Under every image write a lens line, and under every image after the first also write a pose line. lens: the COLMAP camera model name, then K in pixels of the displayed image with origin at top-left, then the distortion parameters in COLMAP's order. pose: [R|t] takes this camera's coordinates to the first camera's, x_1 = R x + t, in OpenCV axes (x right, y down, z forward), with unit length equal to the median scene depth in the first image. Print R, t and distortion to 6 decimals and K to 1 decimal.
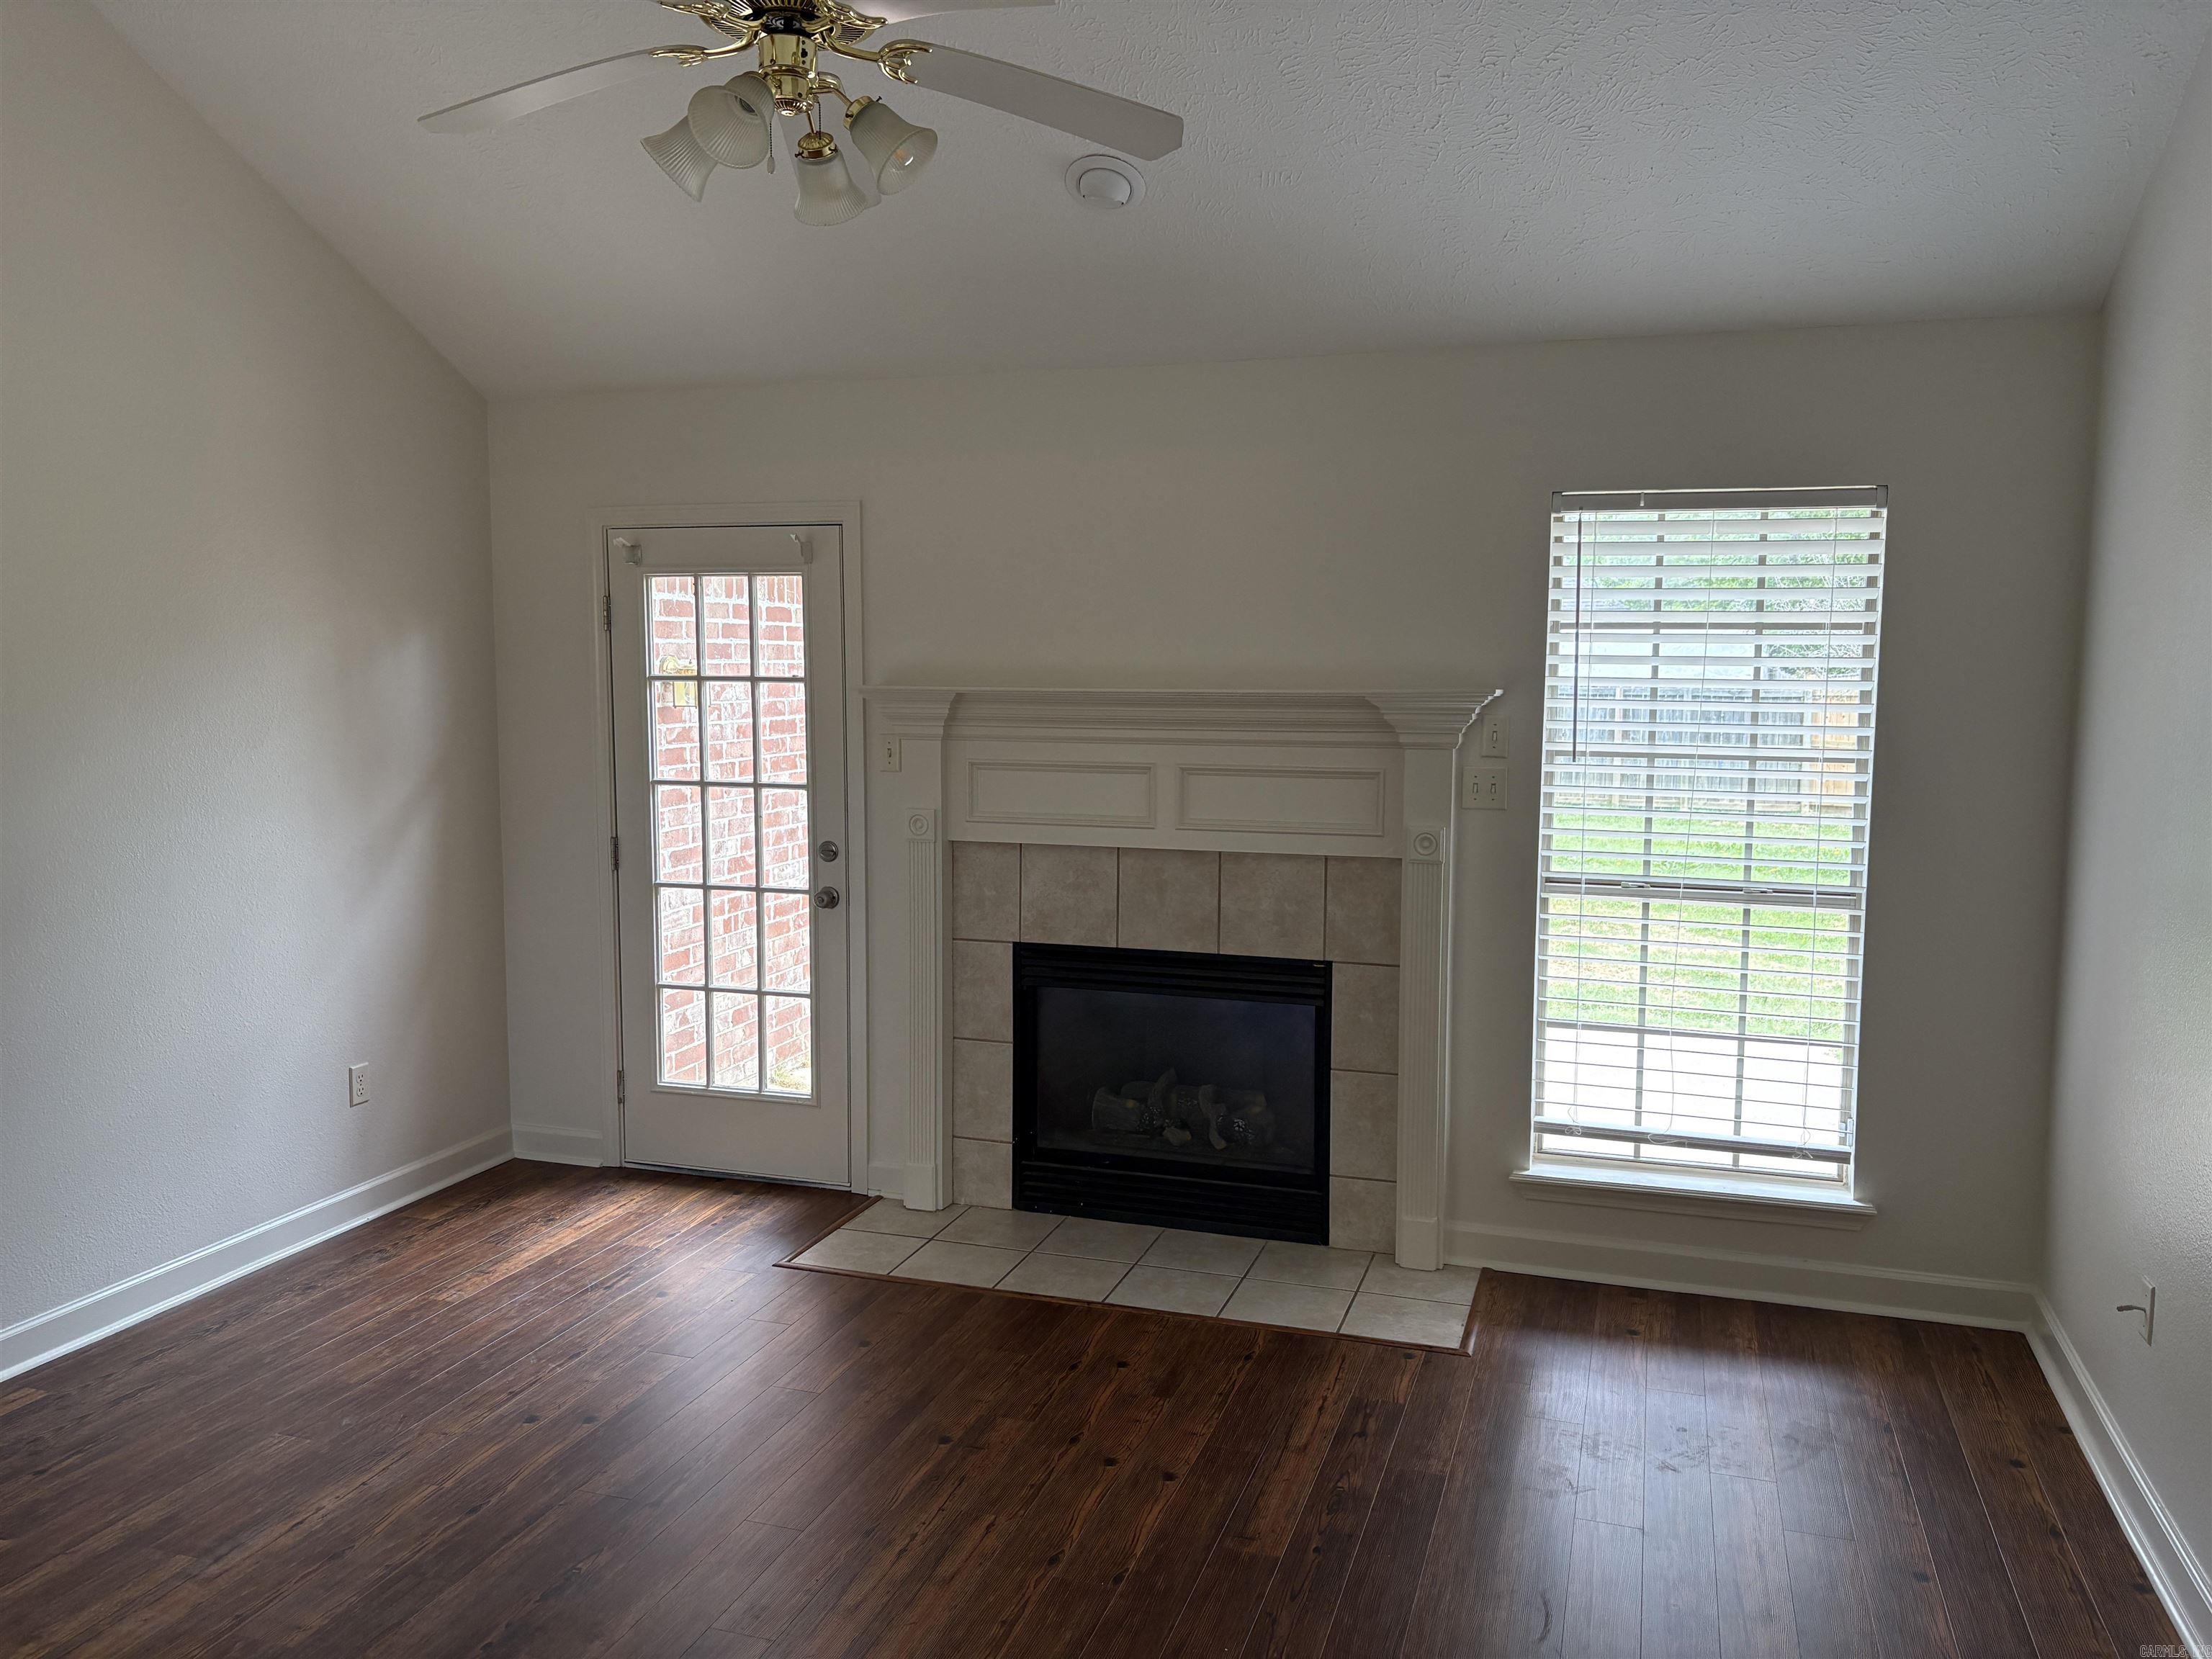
lens RADIAL K [[1691.4, 0, 1114.2], [0, 1691.4, 840.2], [0, 0, 1]] dist [0.081923, -0.110733]
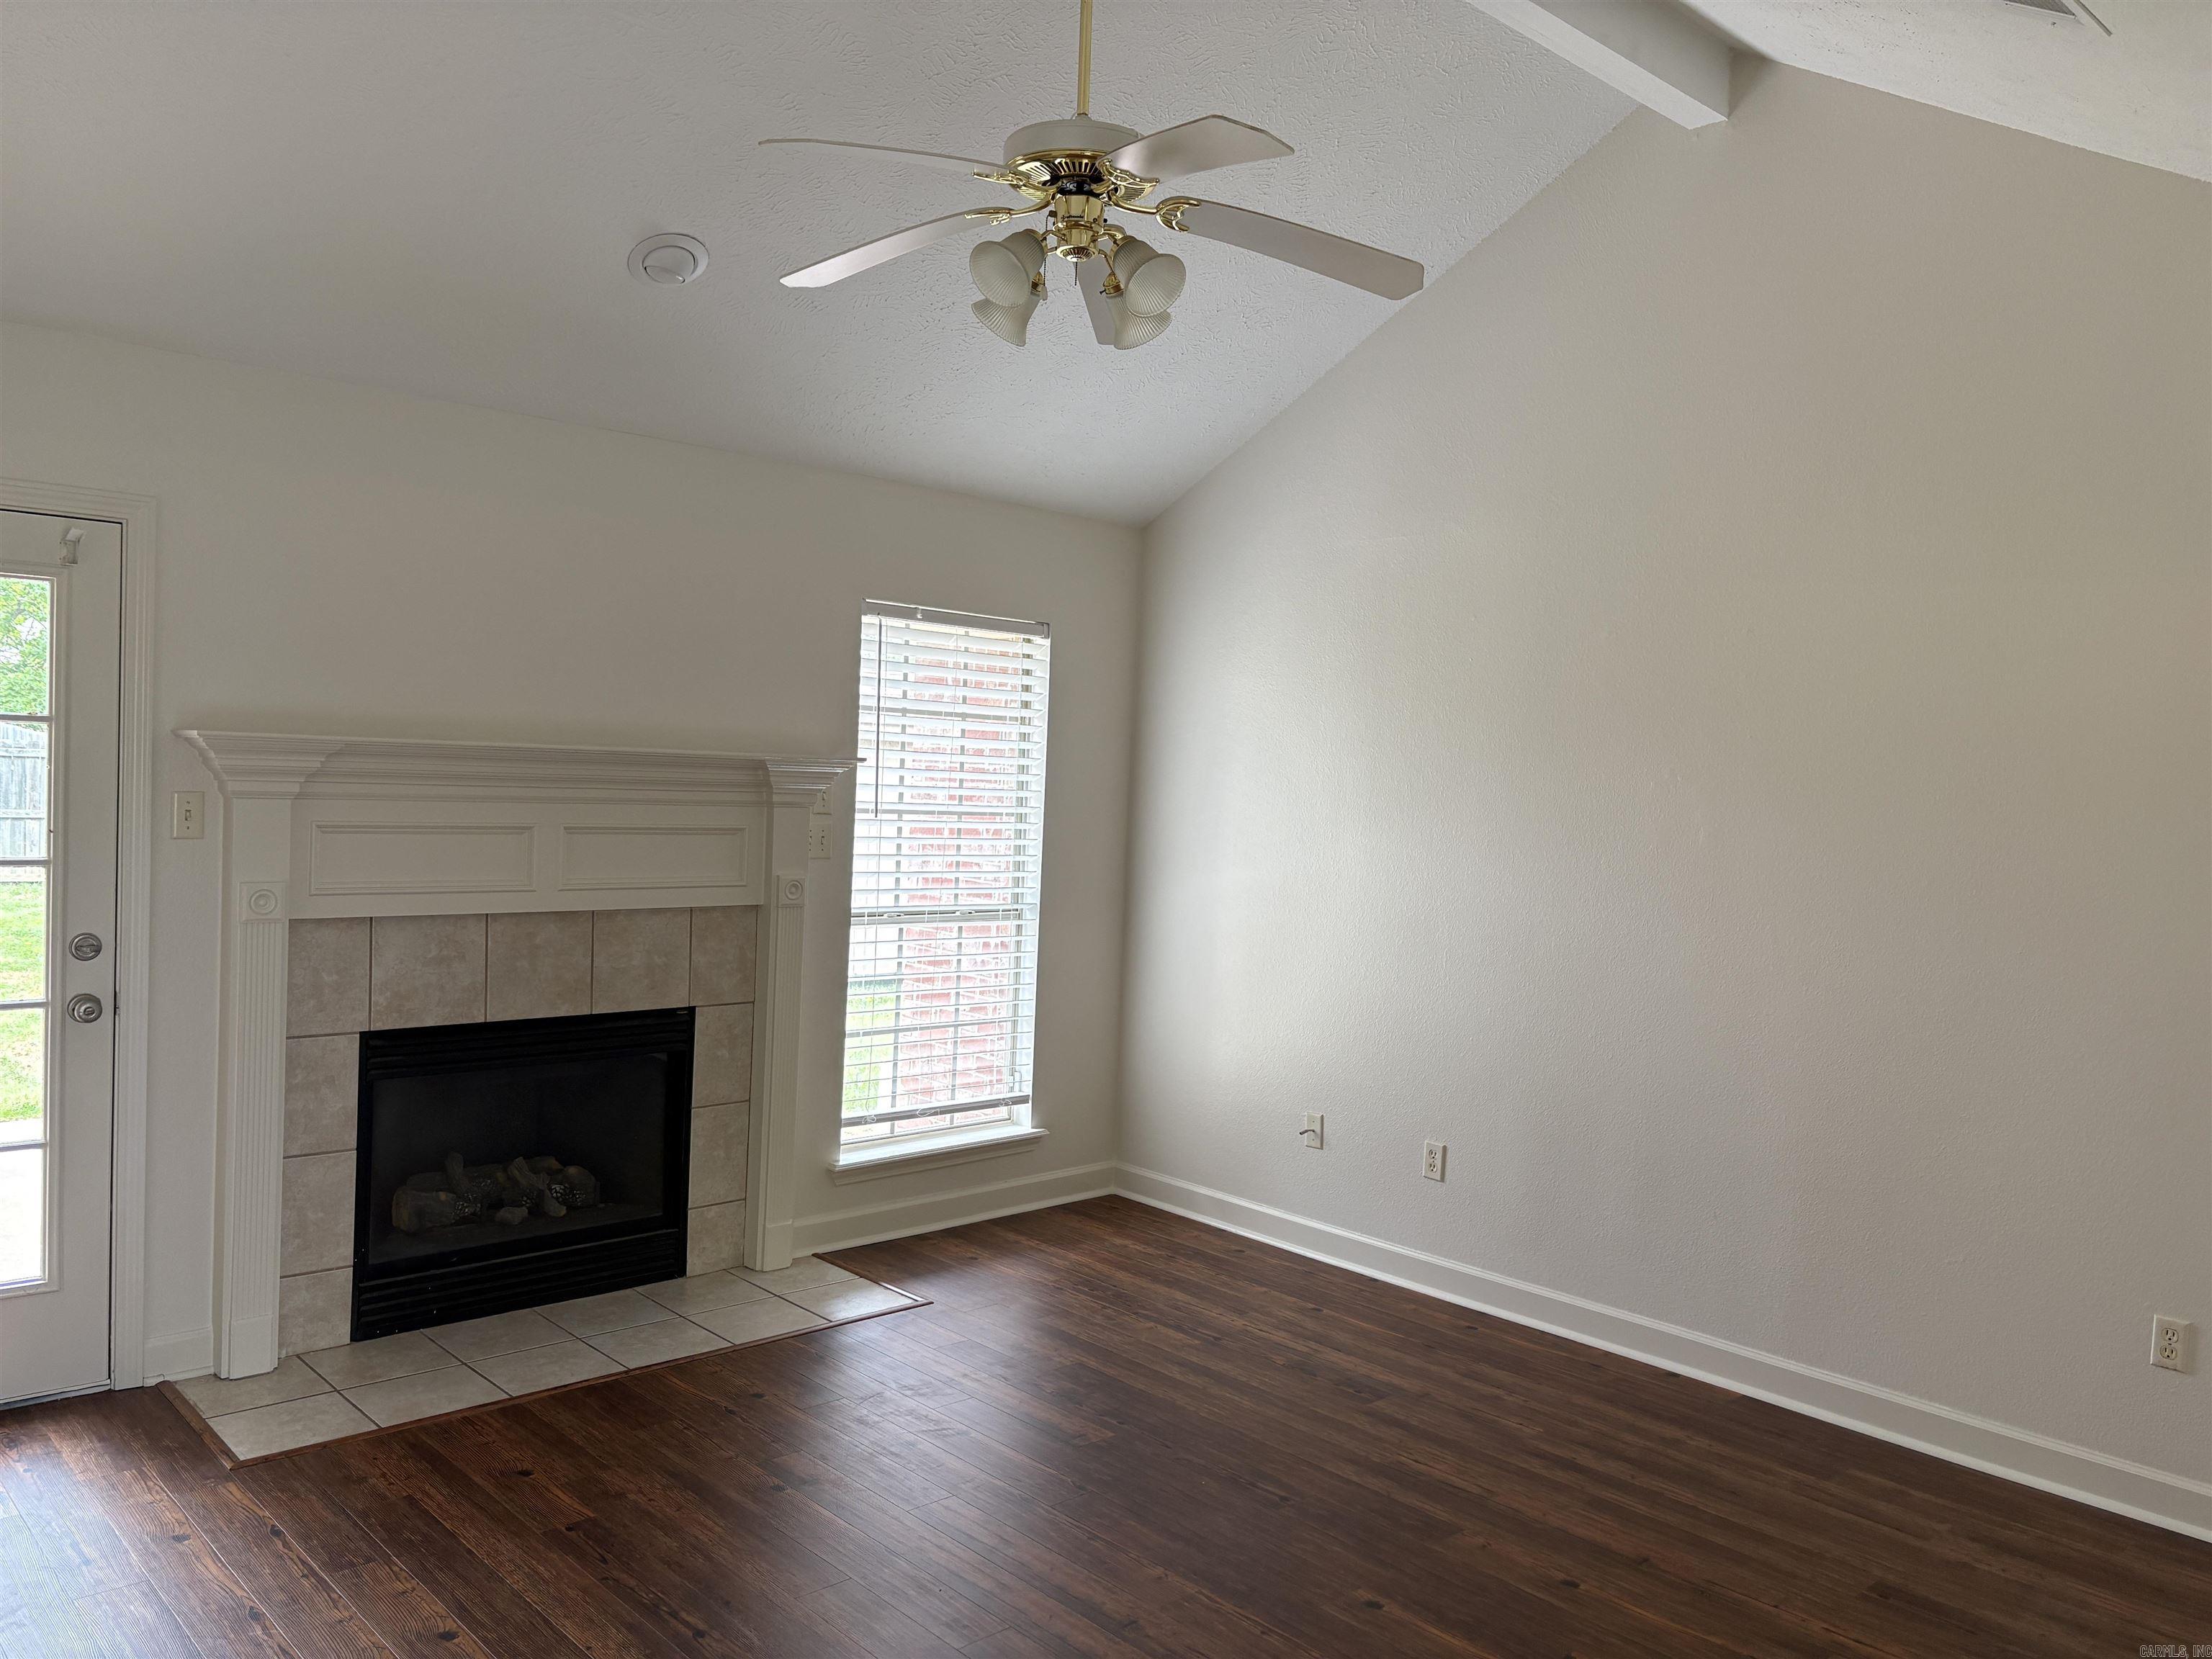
lens RADIAL K [[1691.4, 0, 1114.2], [0, 1691.4, 840.2], [0, 0, 1]] dist [0.081923, -0.110733]
pose [[0.466980, -0.025475, 0.883901, -0.691090], [0.043901, 0.999020, 0.005599, -0.027327], [-0.883177, 0.036190, 0.467641, 0.261161]]
